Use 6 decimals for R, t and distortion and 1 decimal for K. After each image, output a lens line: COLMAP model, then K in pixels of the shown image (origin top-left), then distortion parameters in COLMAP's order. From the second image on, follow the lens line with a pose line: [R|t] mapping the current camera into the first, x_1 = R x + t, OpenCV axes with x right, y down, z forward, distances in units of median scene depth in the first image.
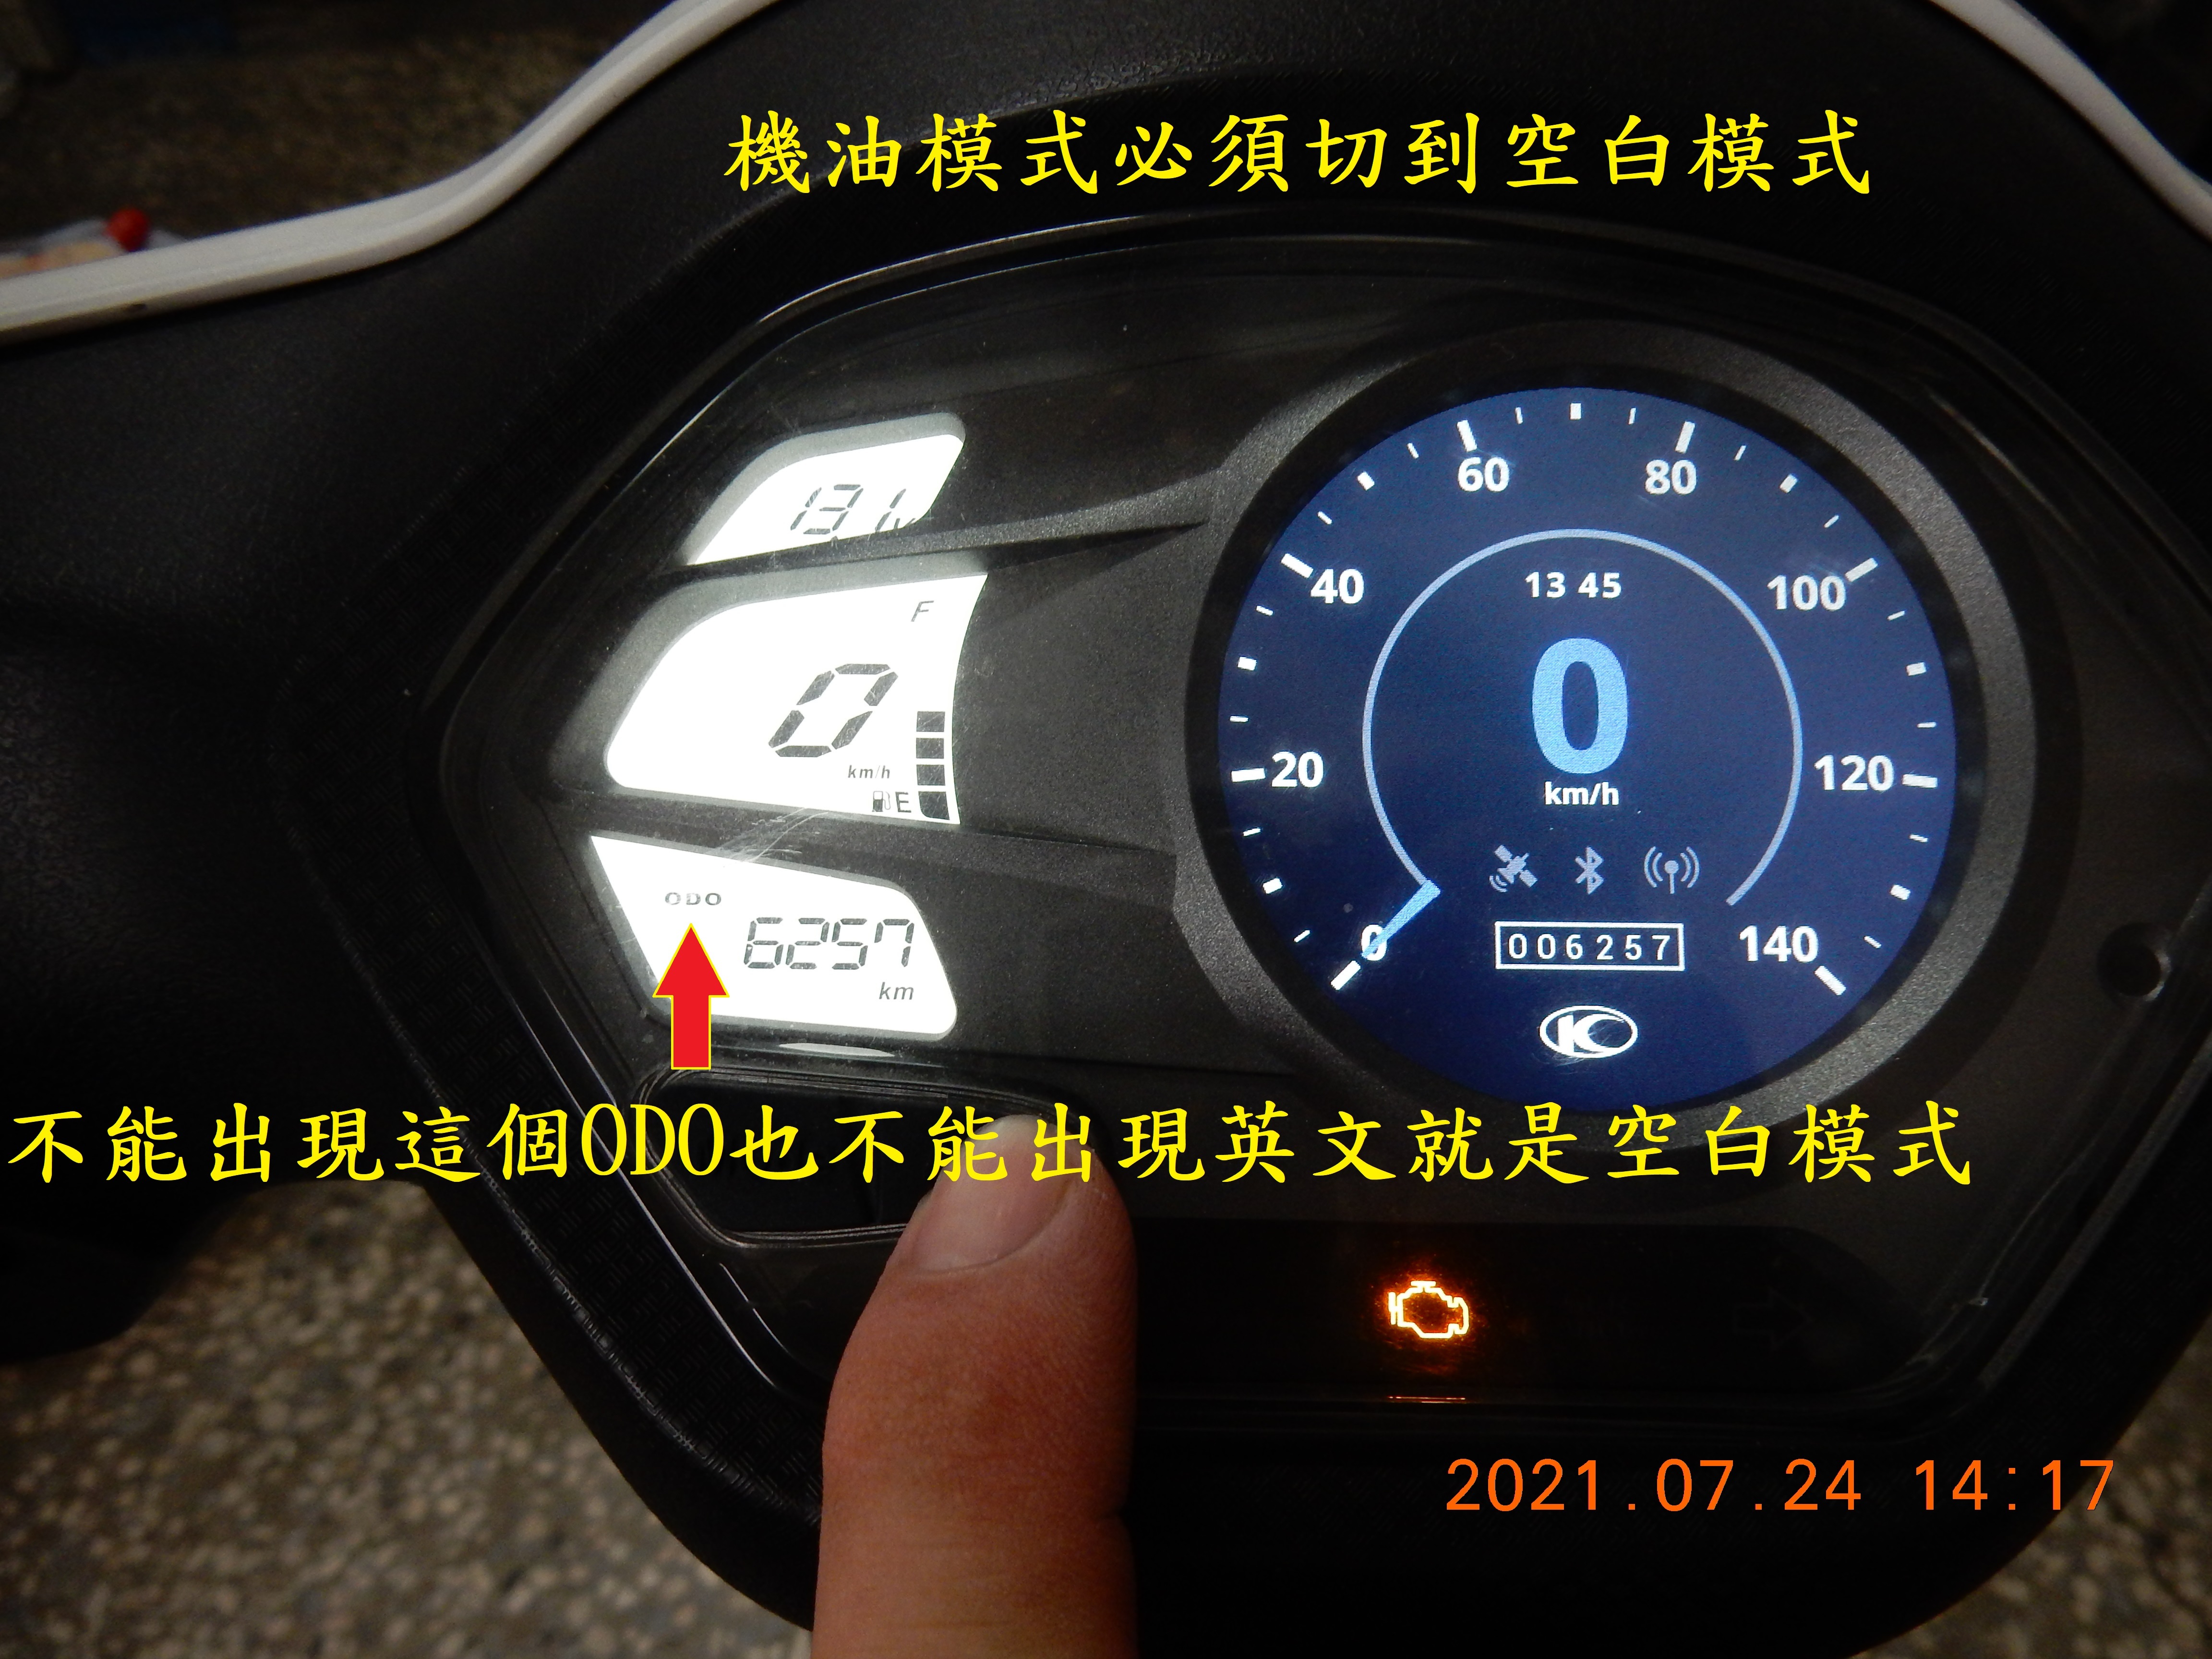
lens RADIAL K [[1608.4, 0, 1106.0], [0, 1608.4, 829.5], [0, 0, 1]] dist [0.014882, -0.026642]
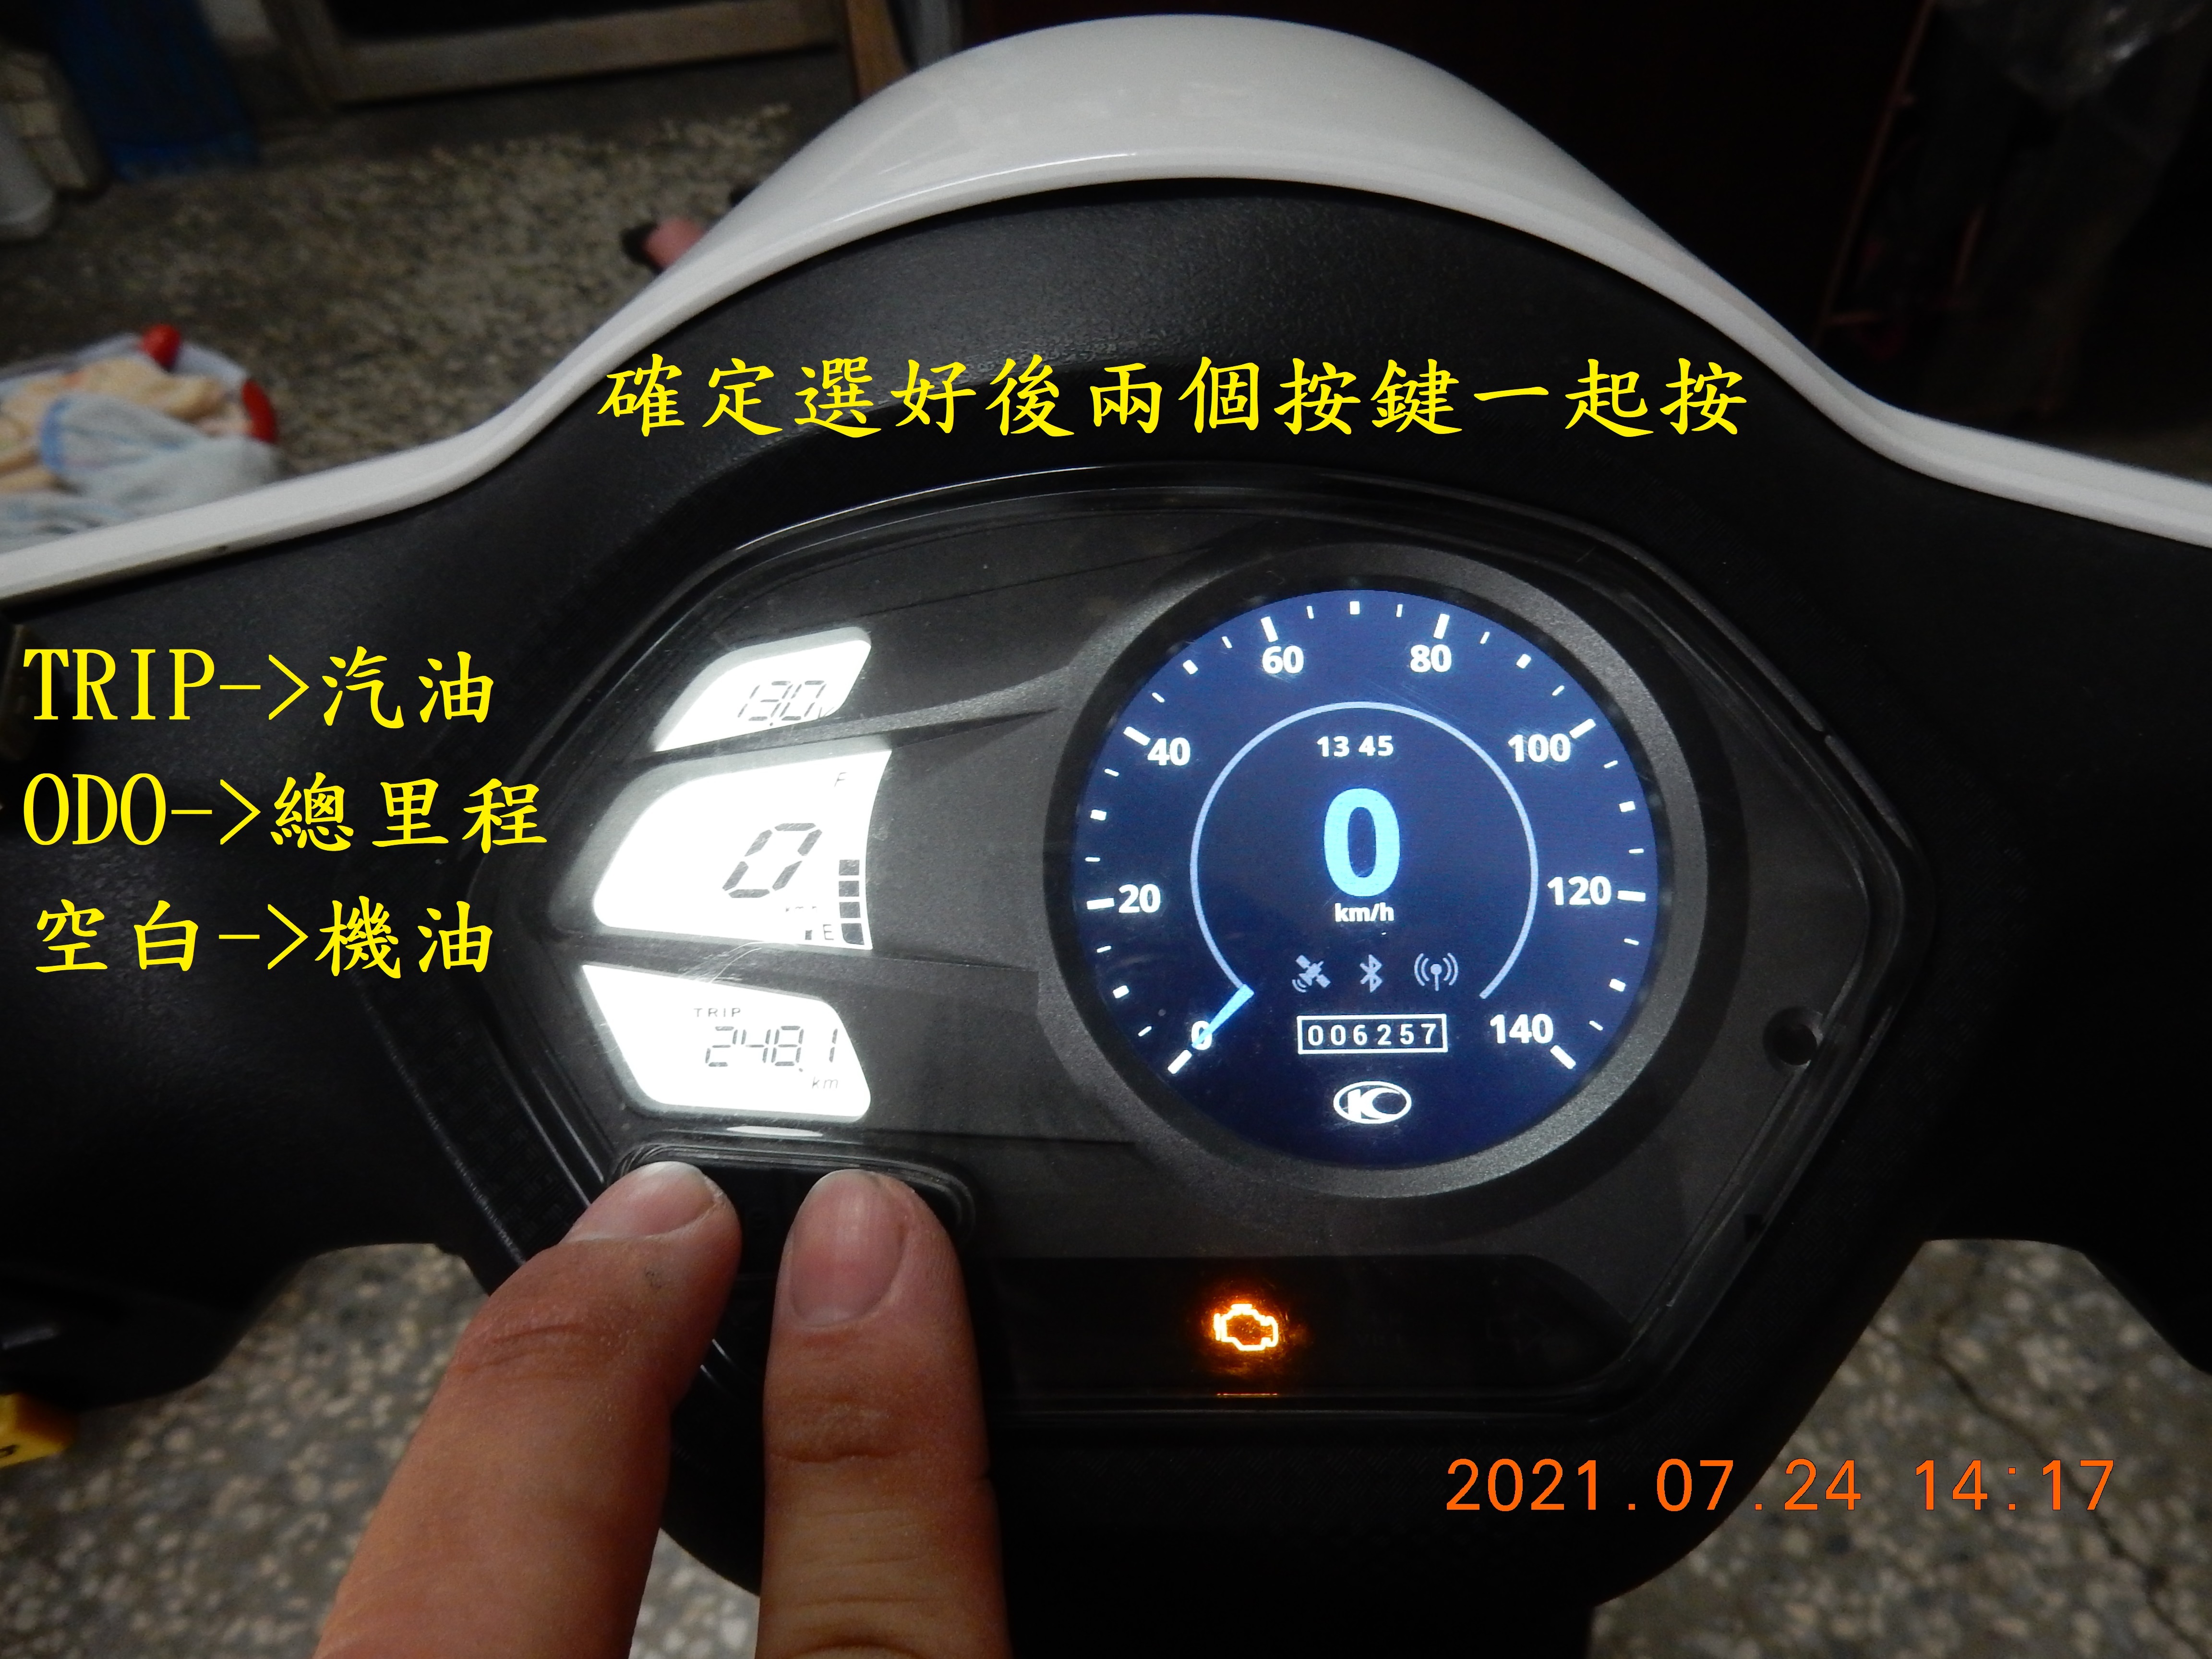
lens RADIAL K [[1612.0, 0, 1099.8], [0, 1612.0, 825.5], [0, 0, 1]] dist [0.005464, -0.016095]
pose [[0.999566, -0.025554, -0.014683, 0.108015], [0.024980, 0.998963, -0.038057, -0.047006], [0.015640, 0.037674, 0.999168, -0.265063]]
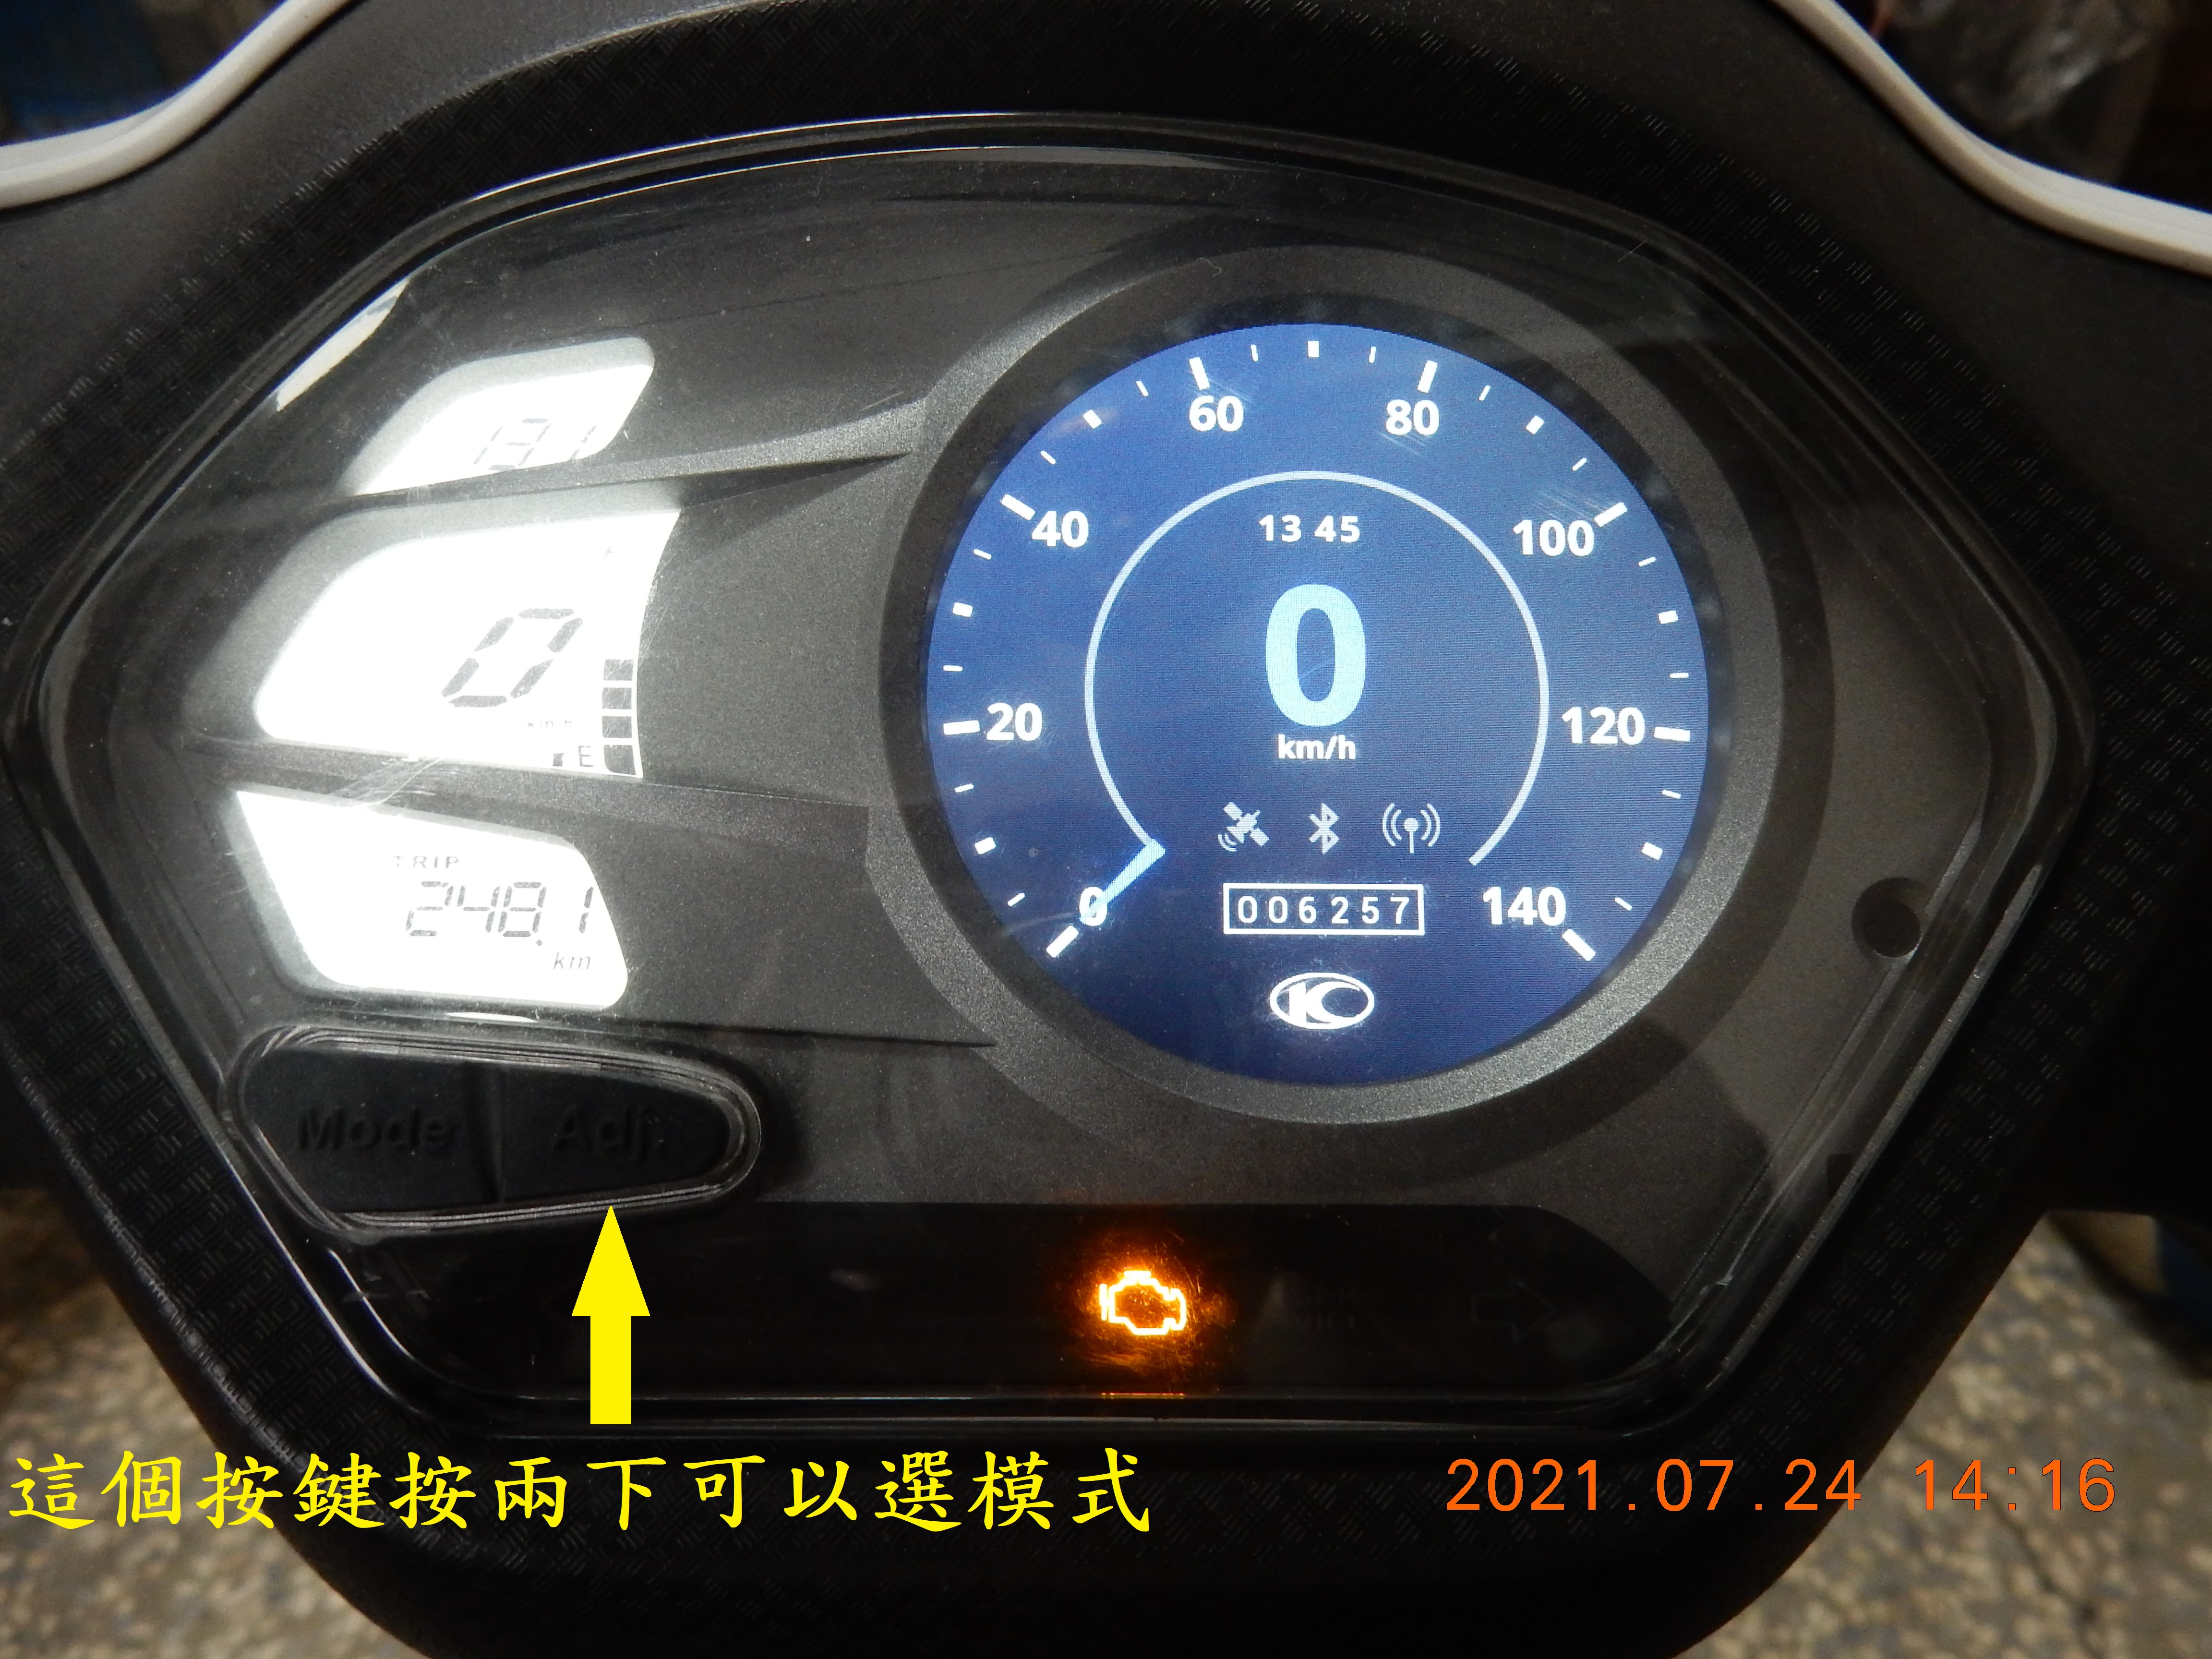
lens RADIAL K [[1608.4, 0, 1106.0], [0, 1608.4, 829.5], [0, 0, 1]] dist [0.014882, -0.026642]
pose [[0.999514, 0.000792, 0.031171, 0.142946], [0.000702, 0.998852, -0.047888, 0.069629], [-0.031173, 0.047886, 0.998366, 0.072207]]
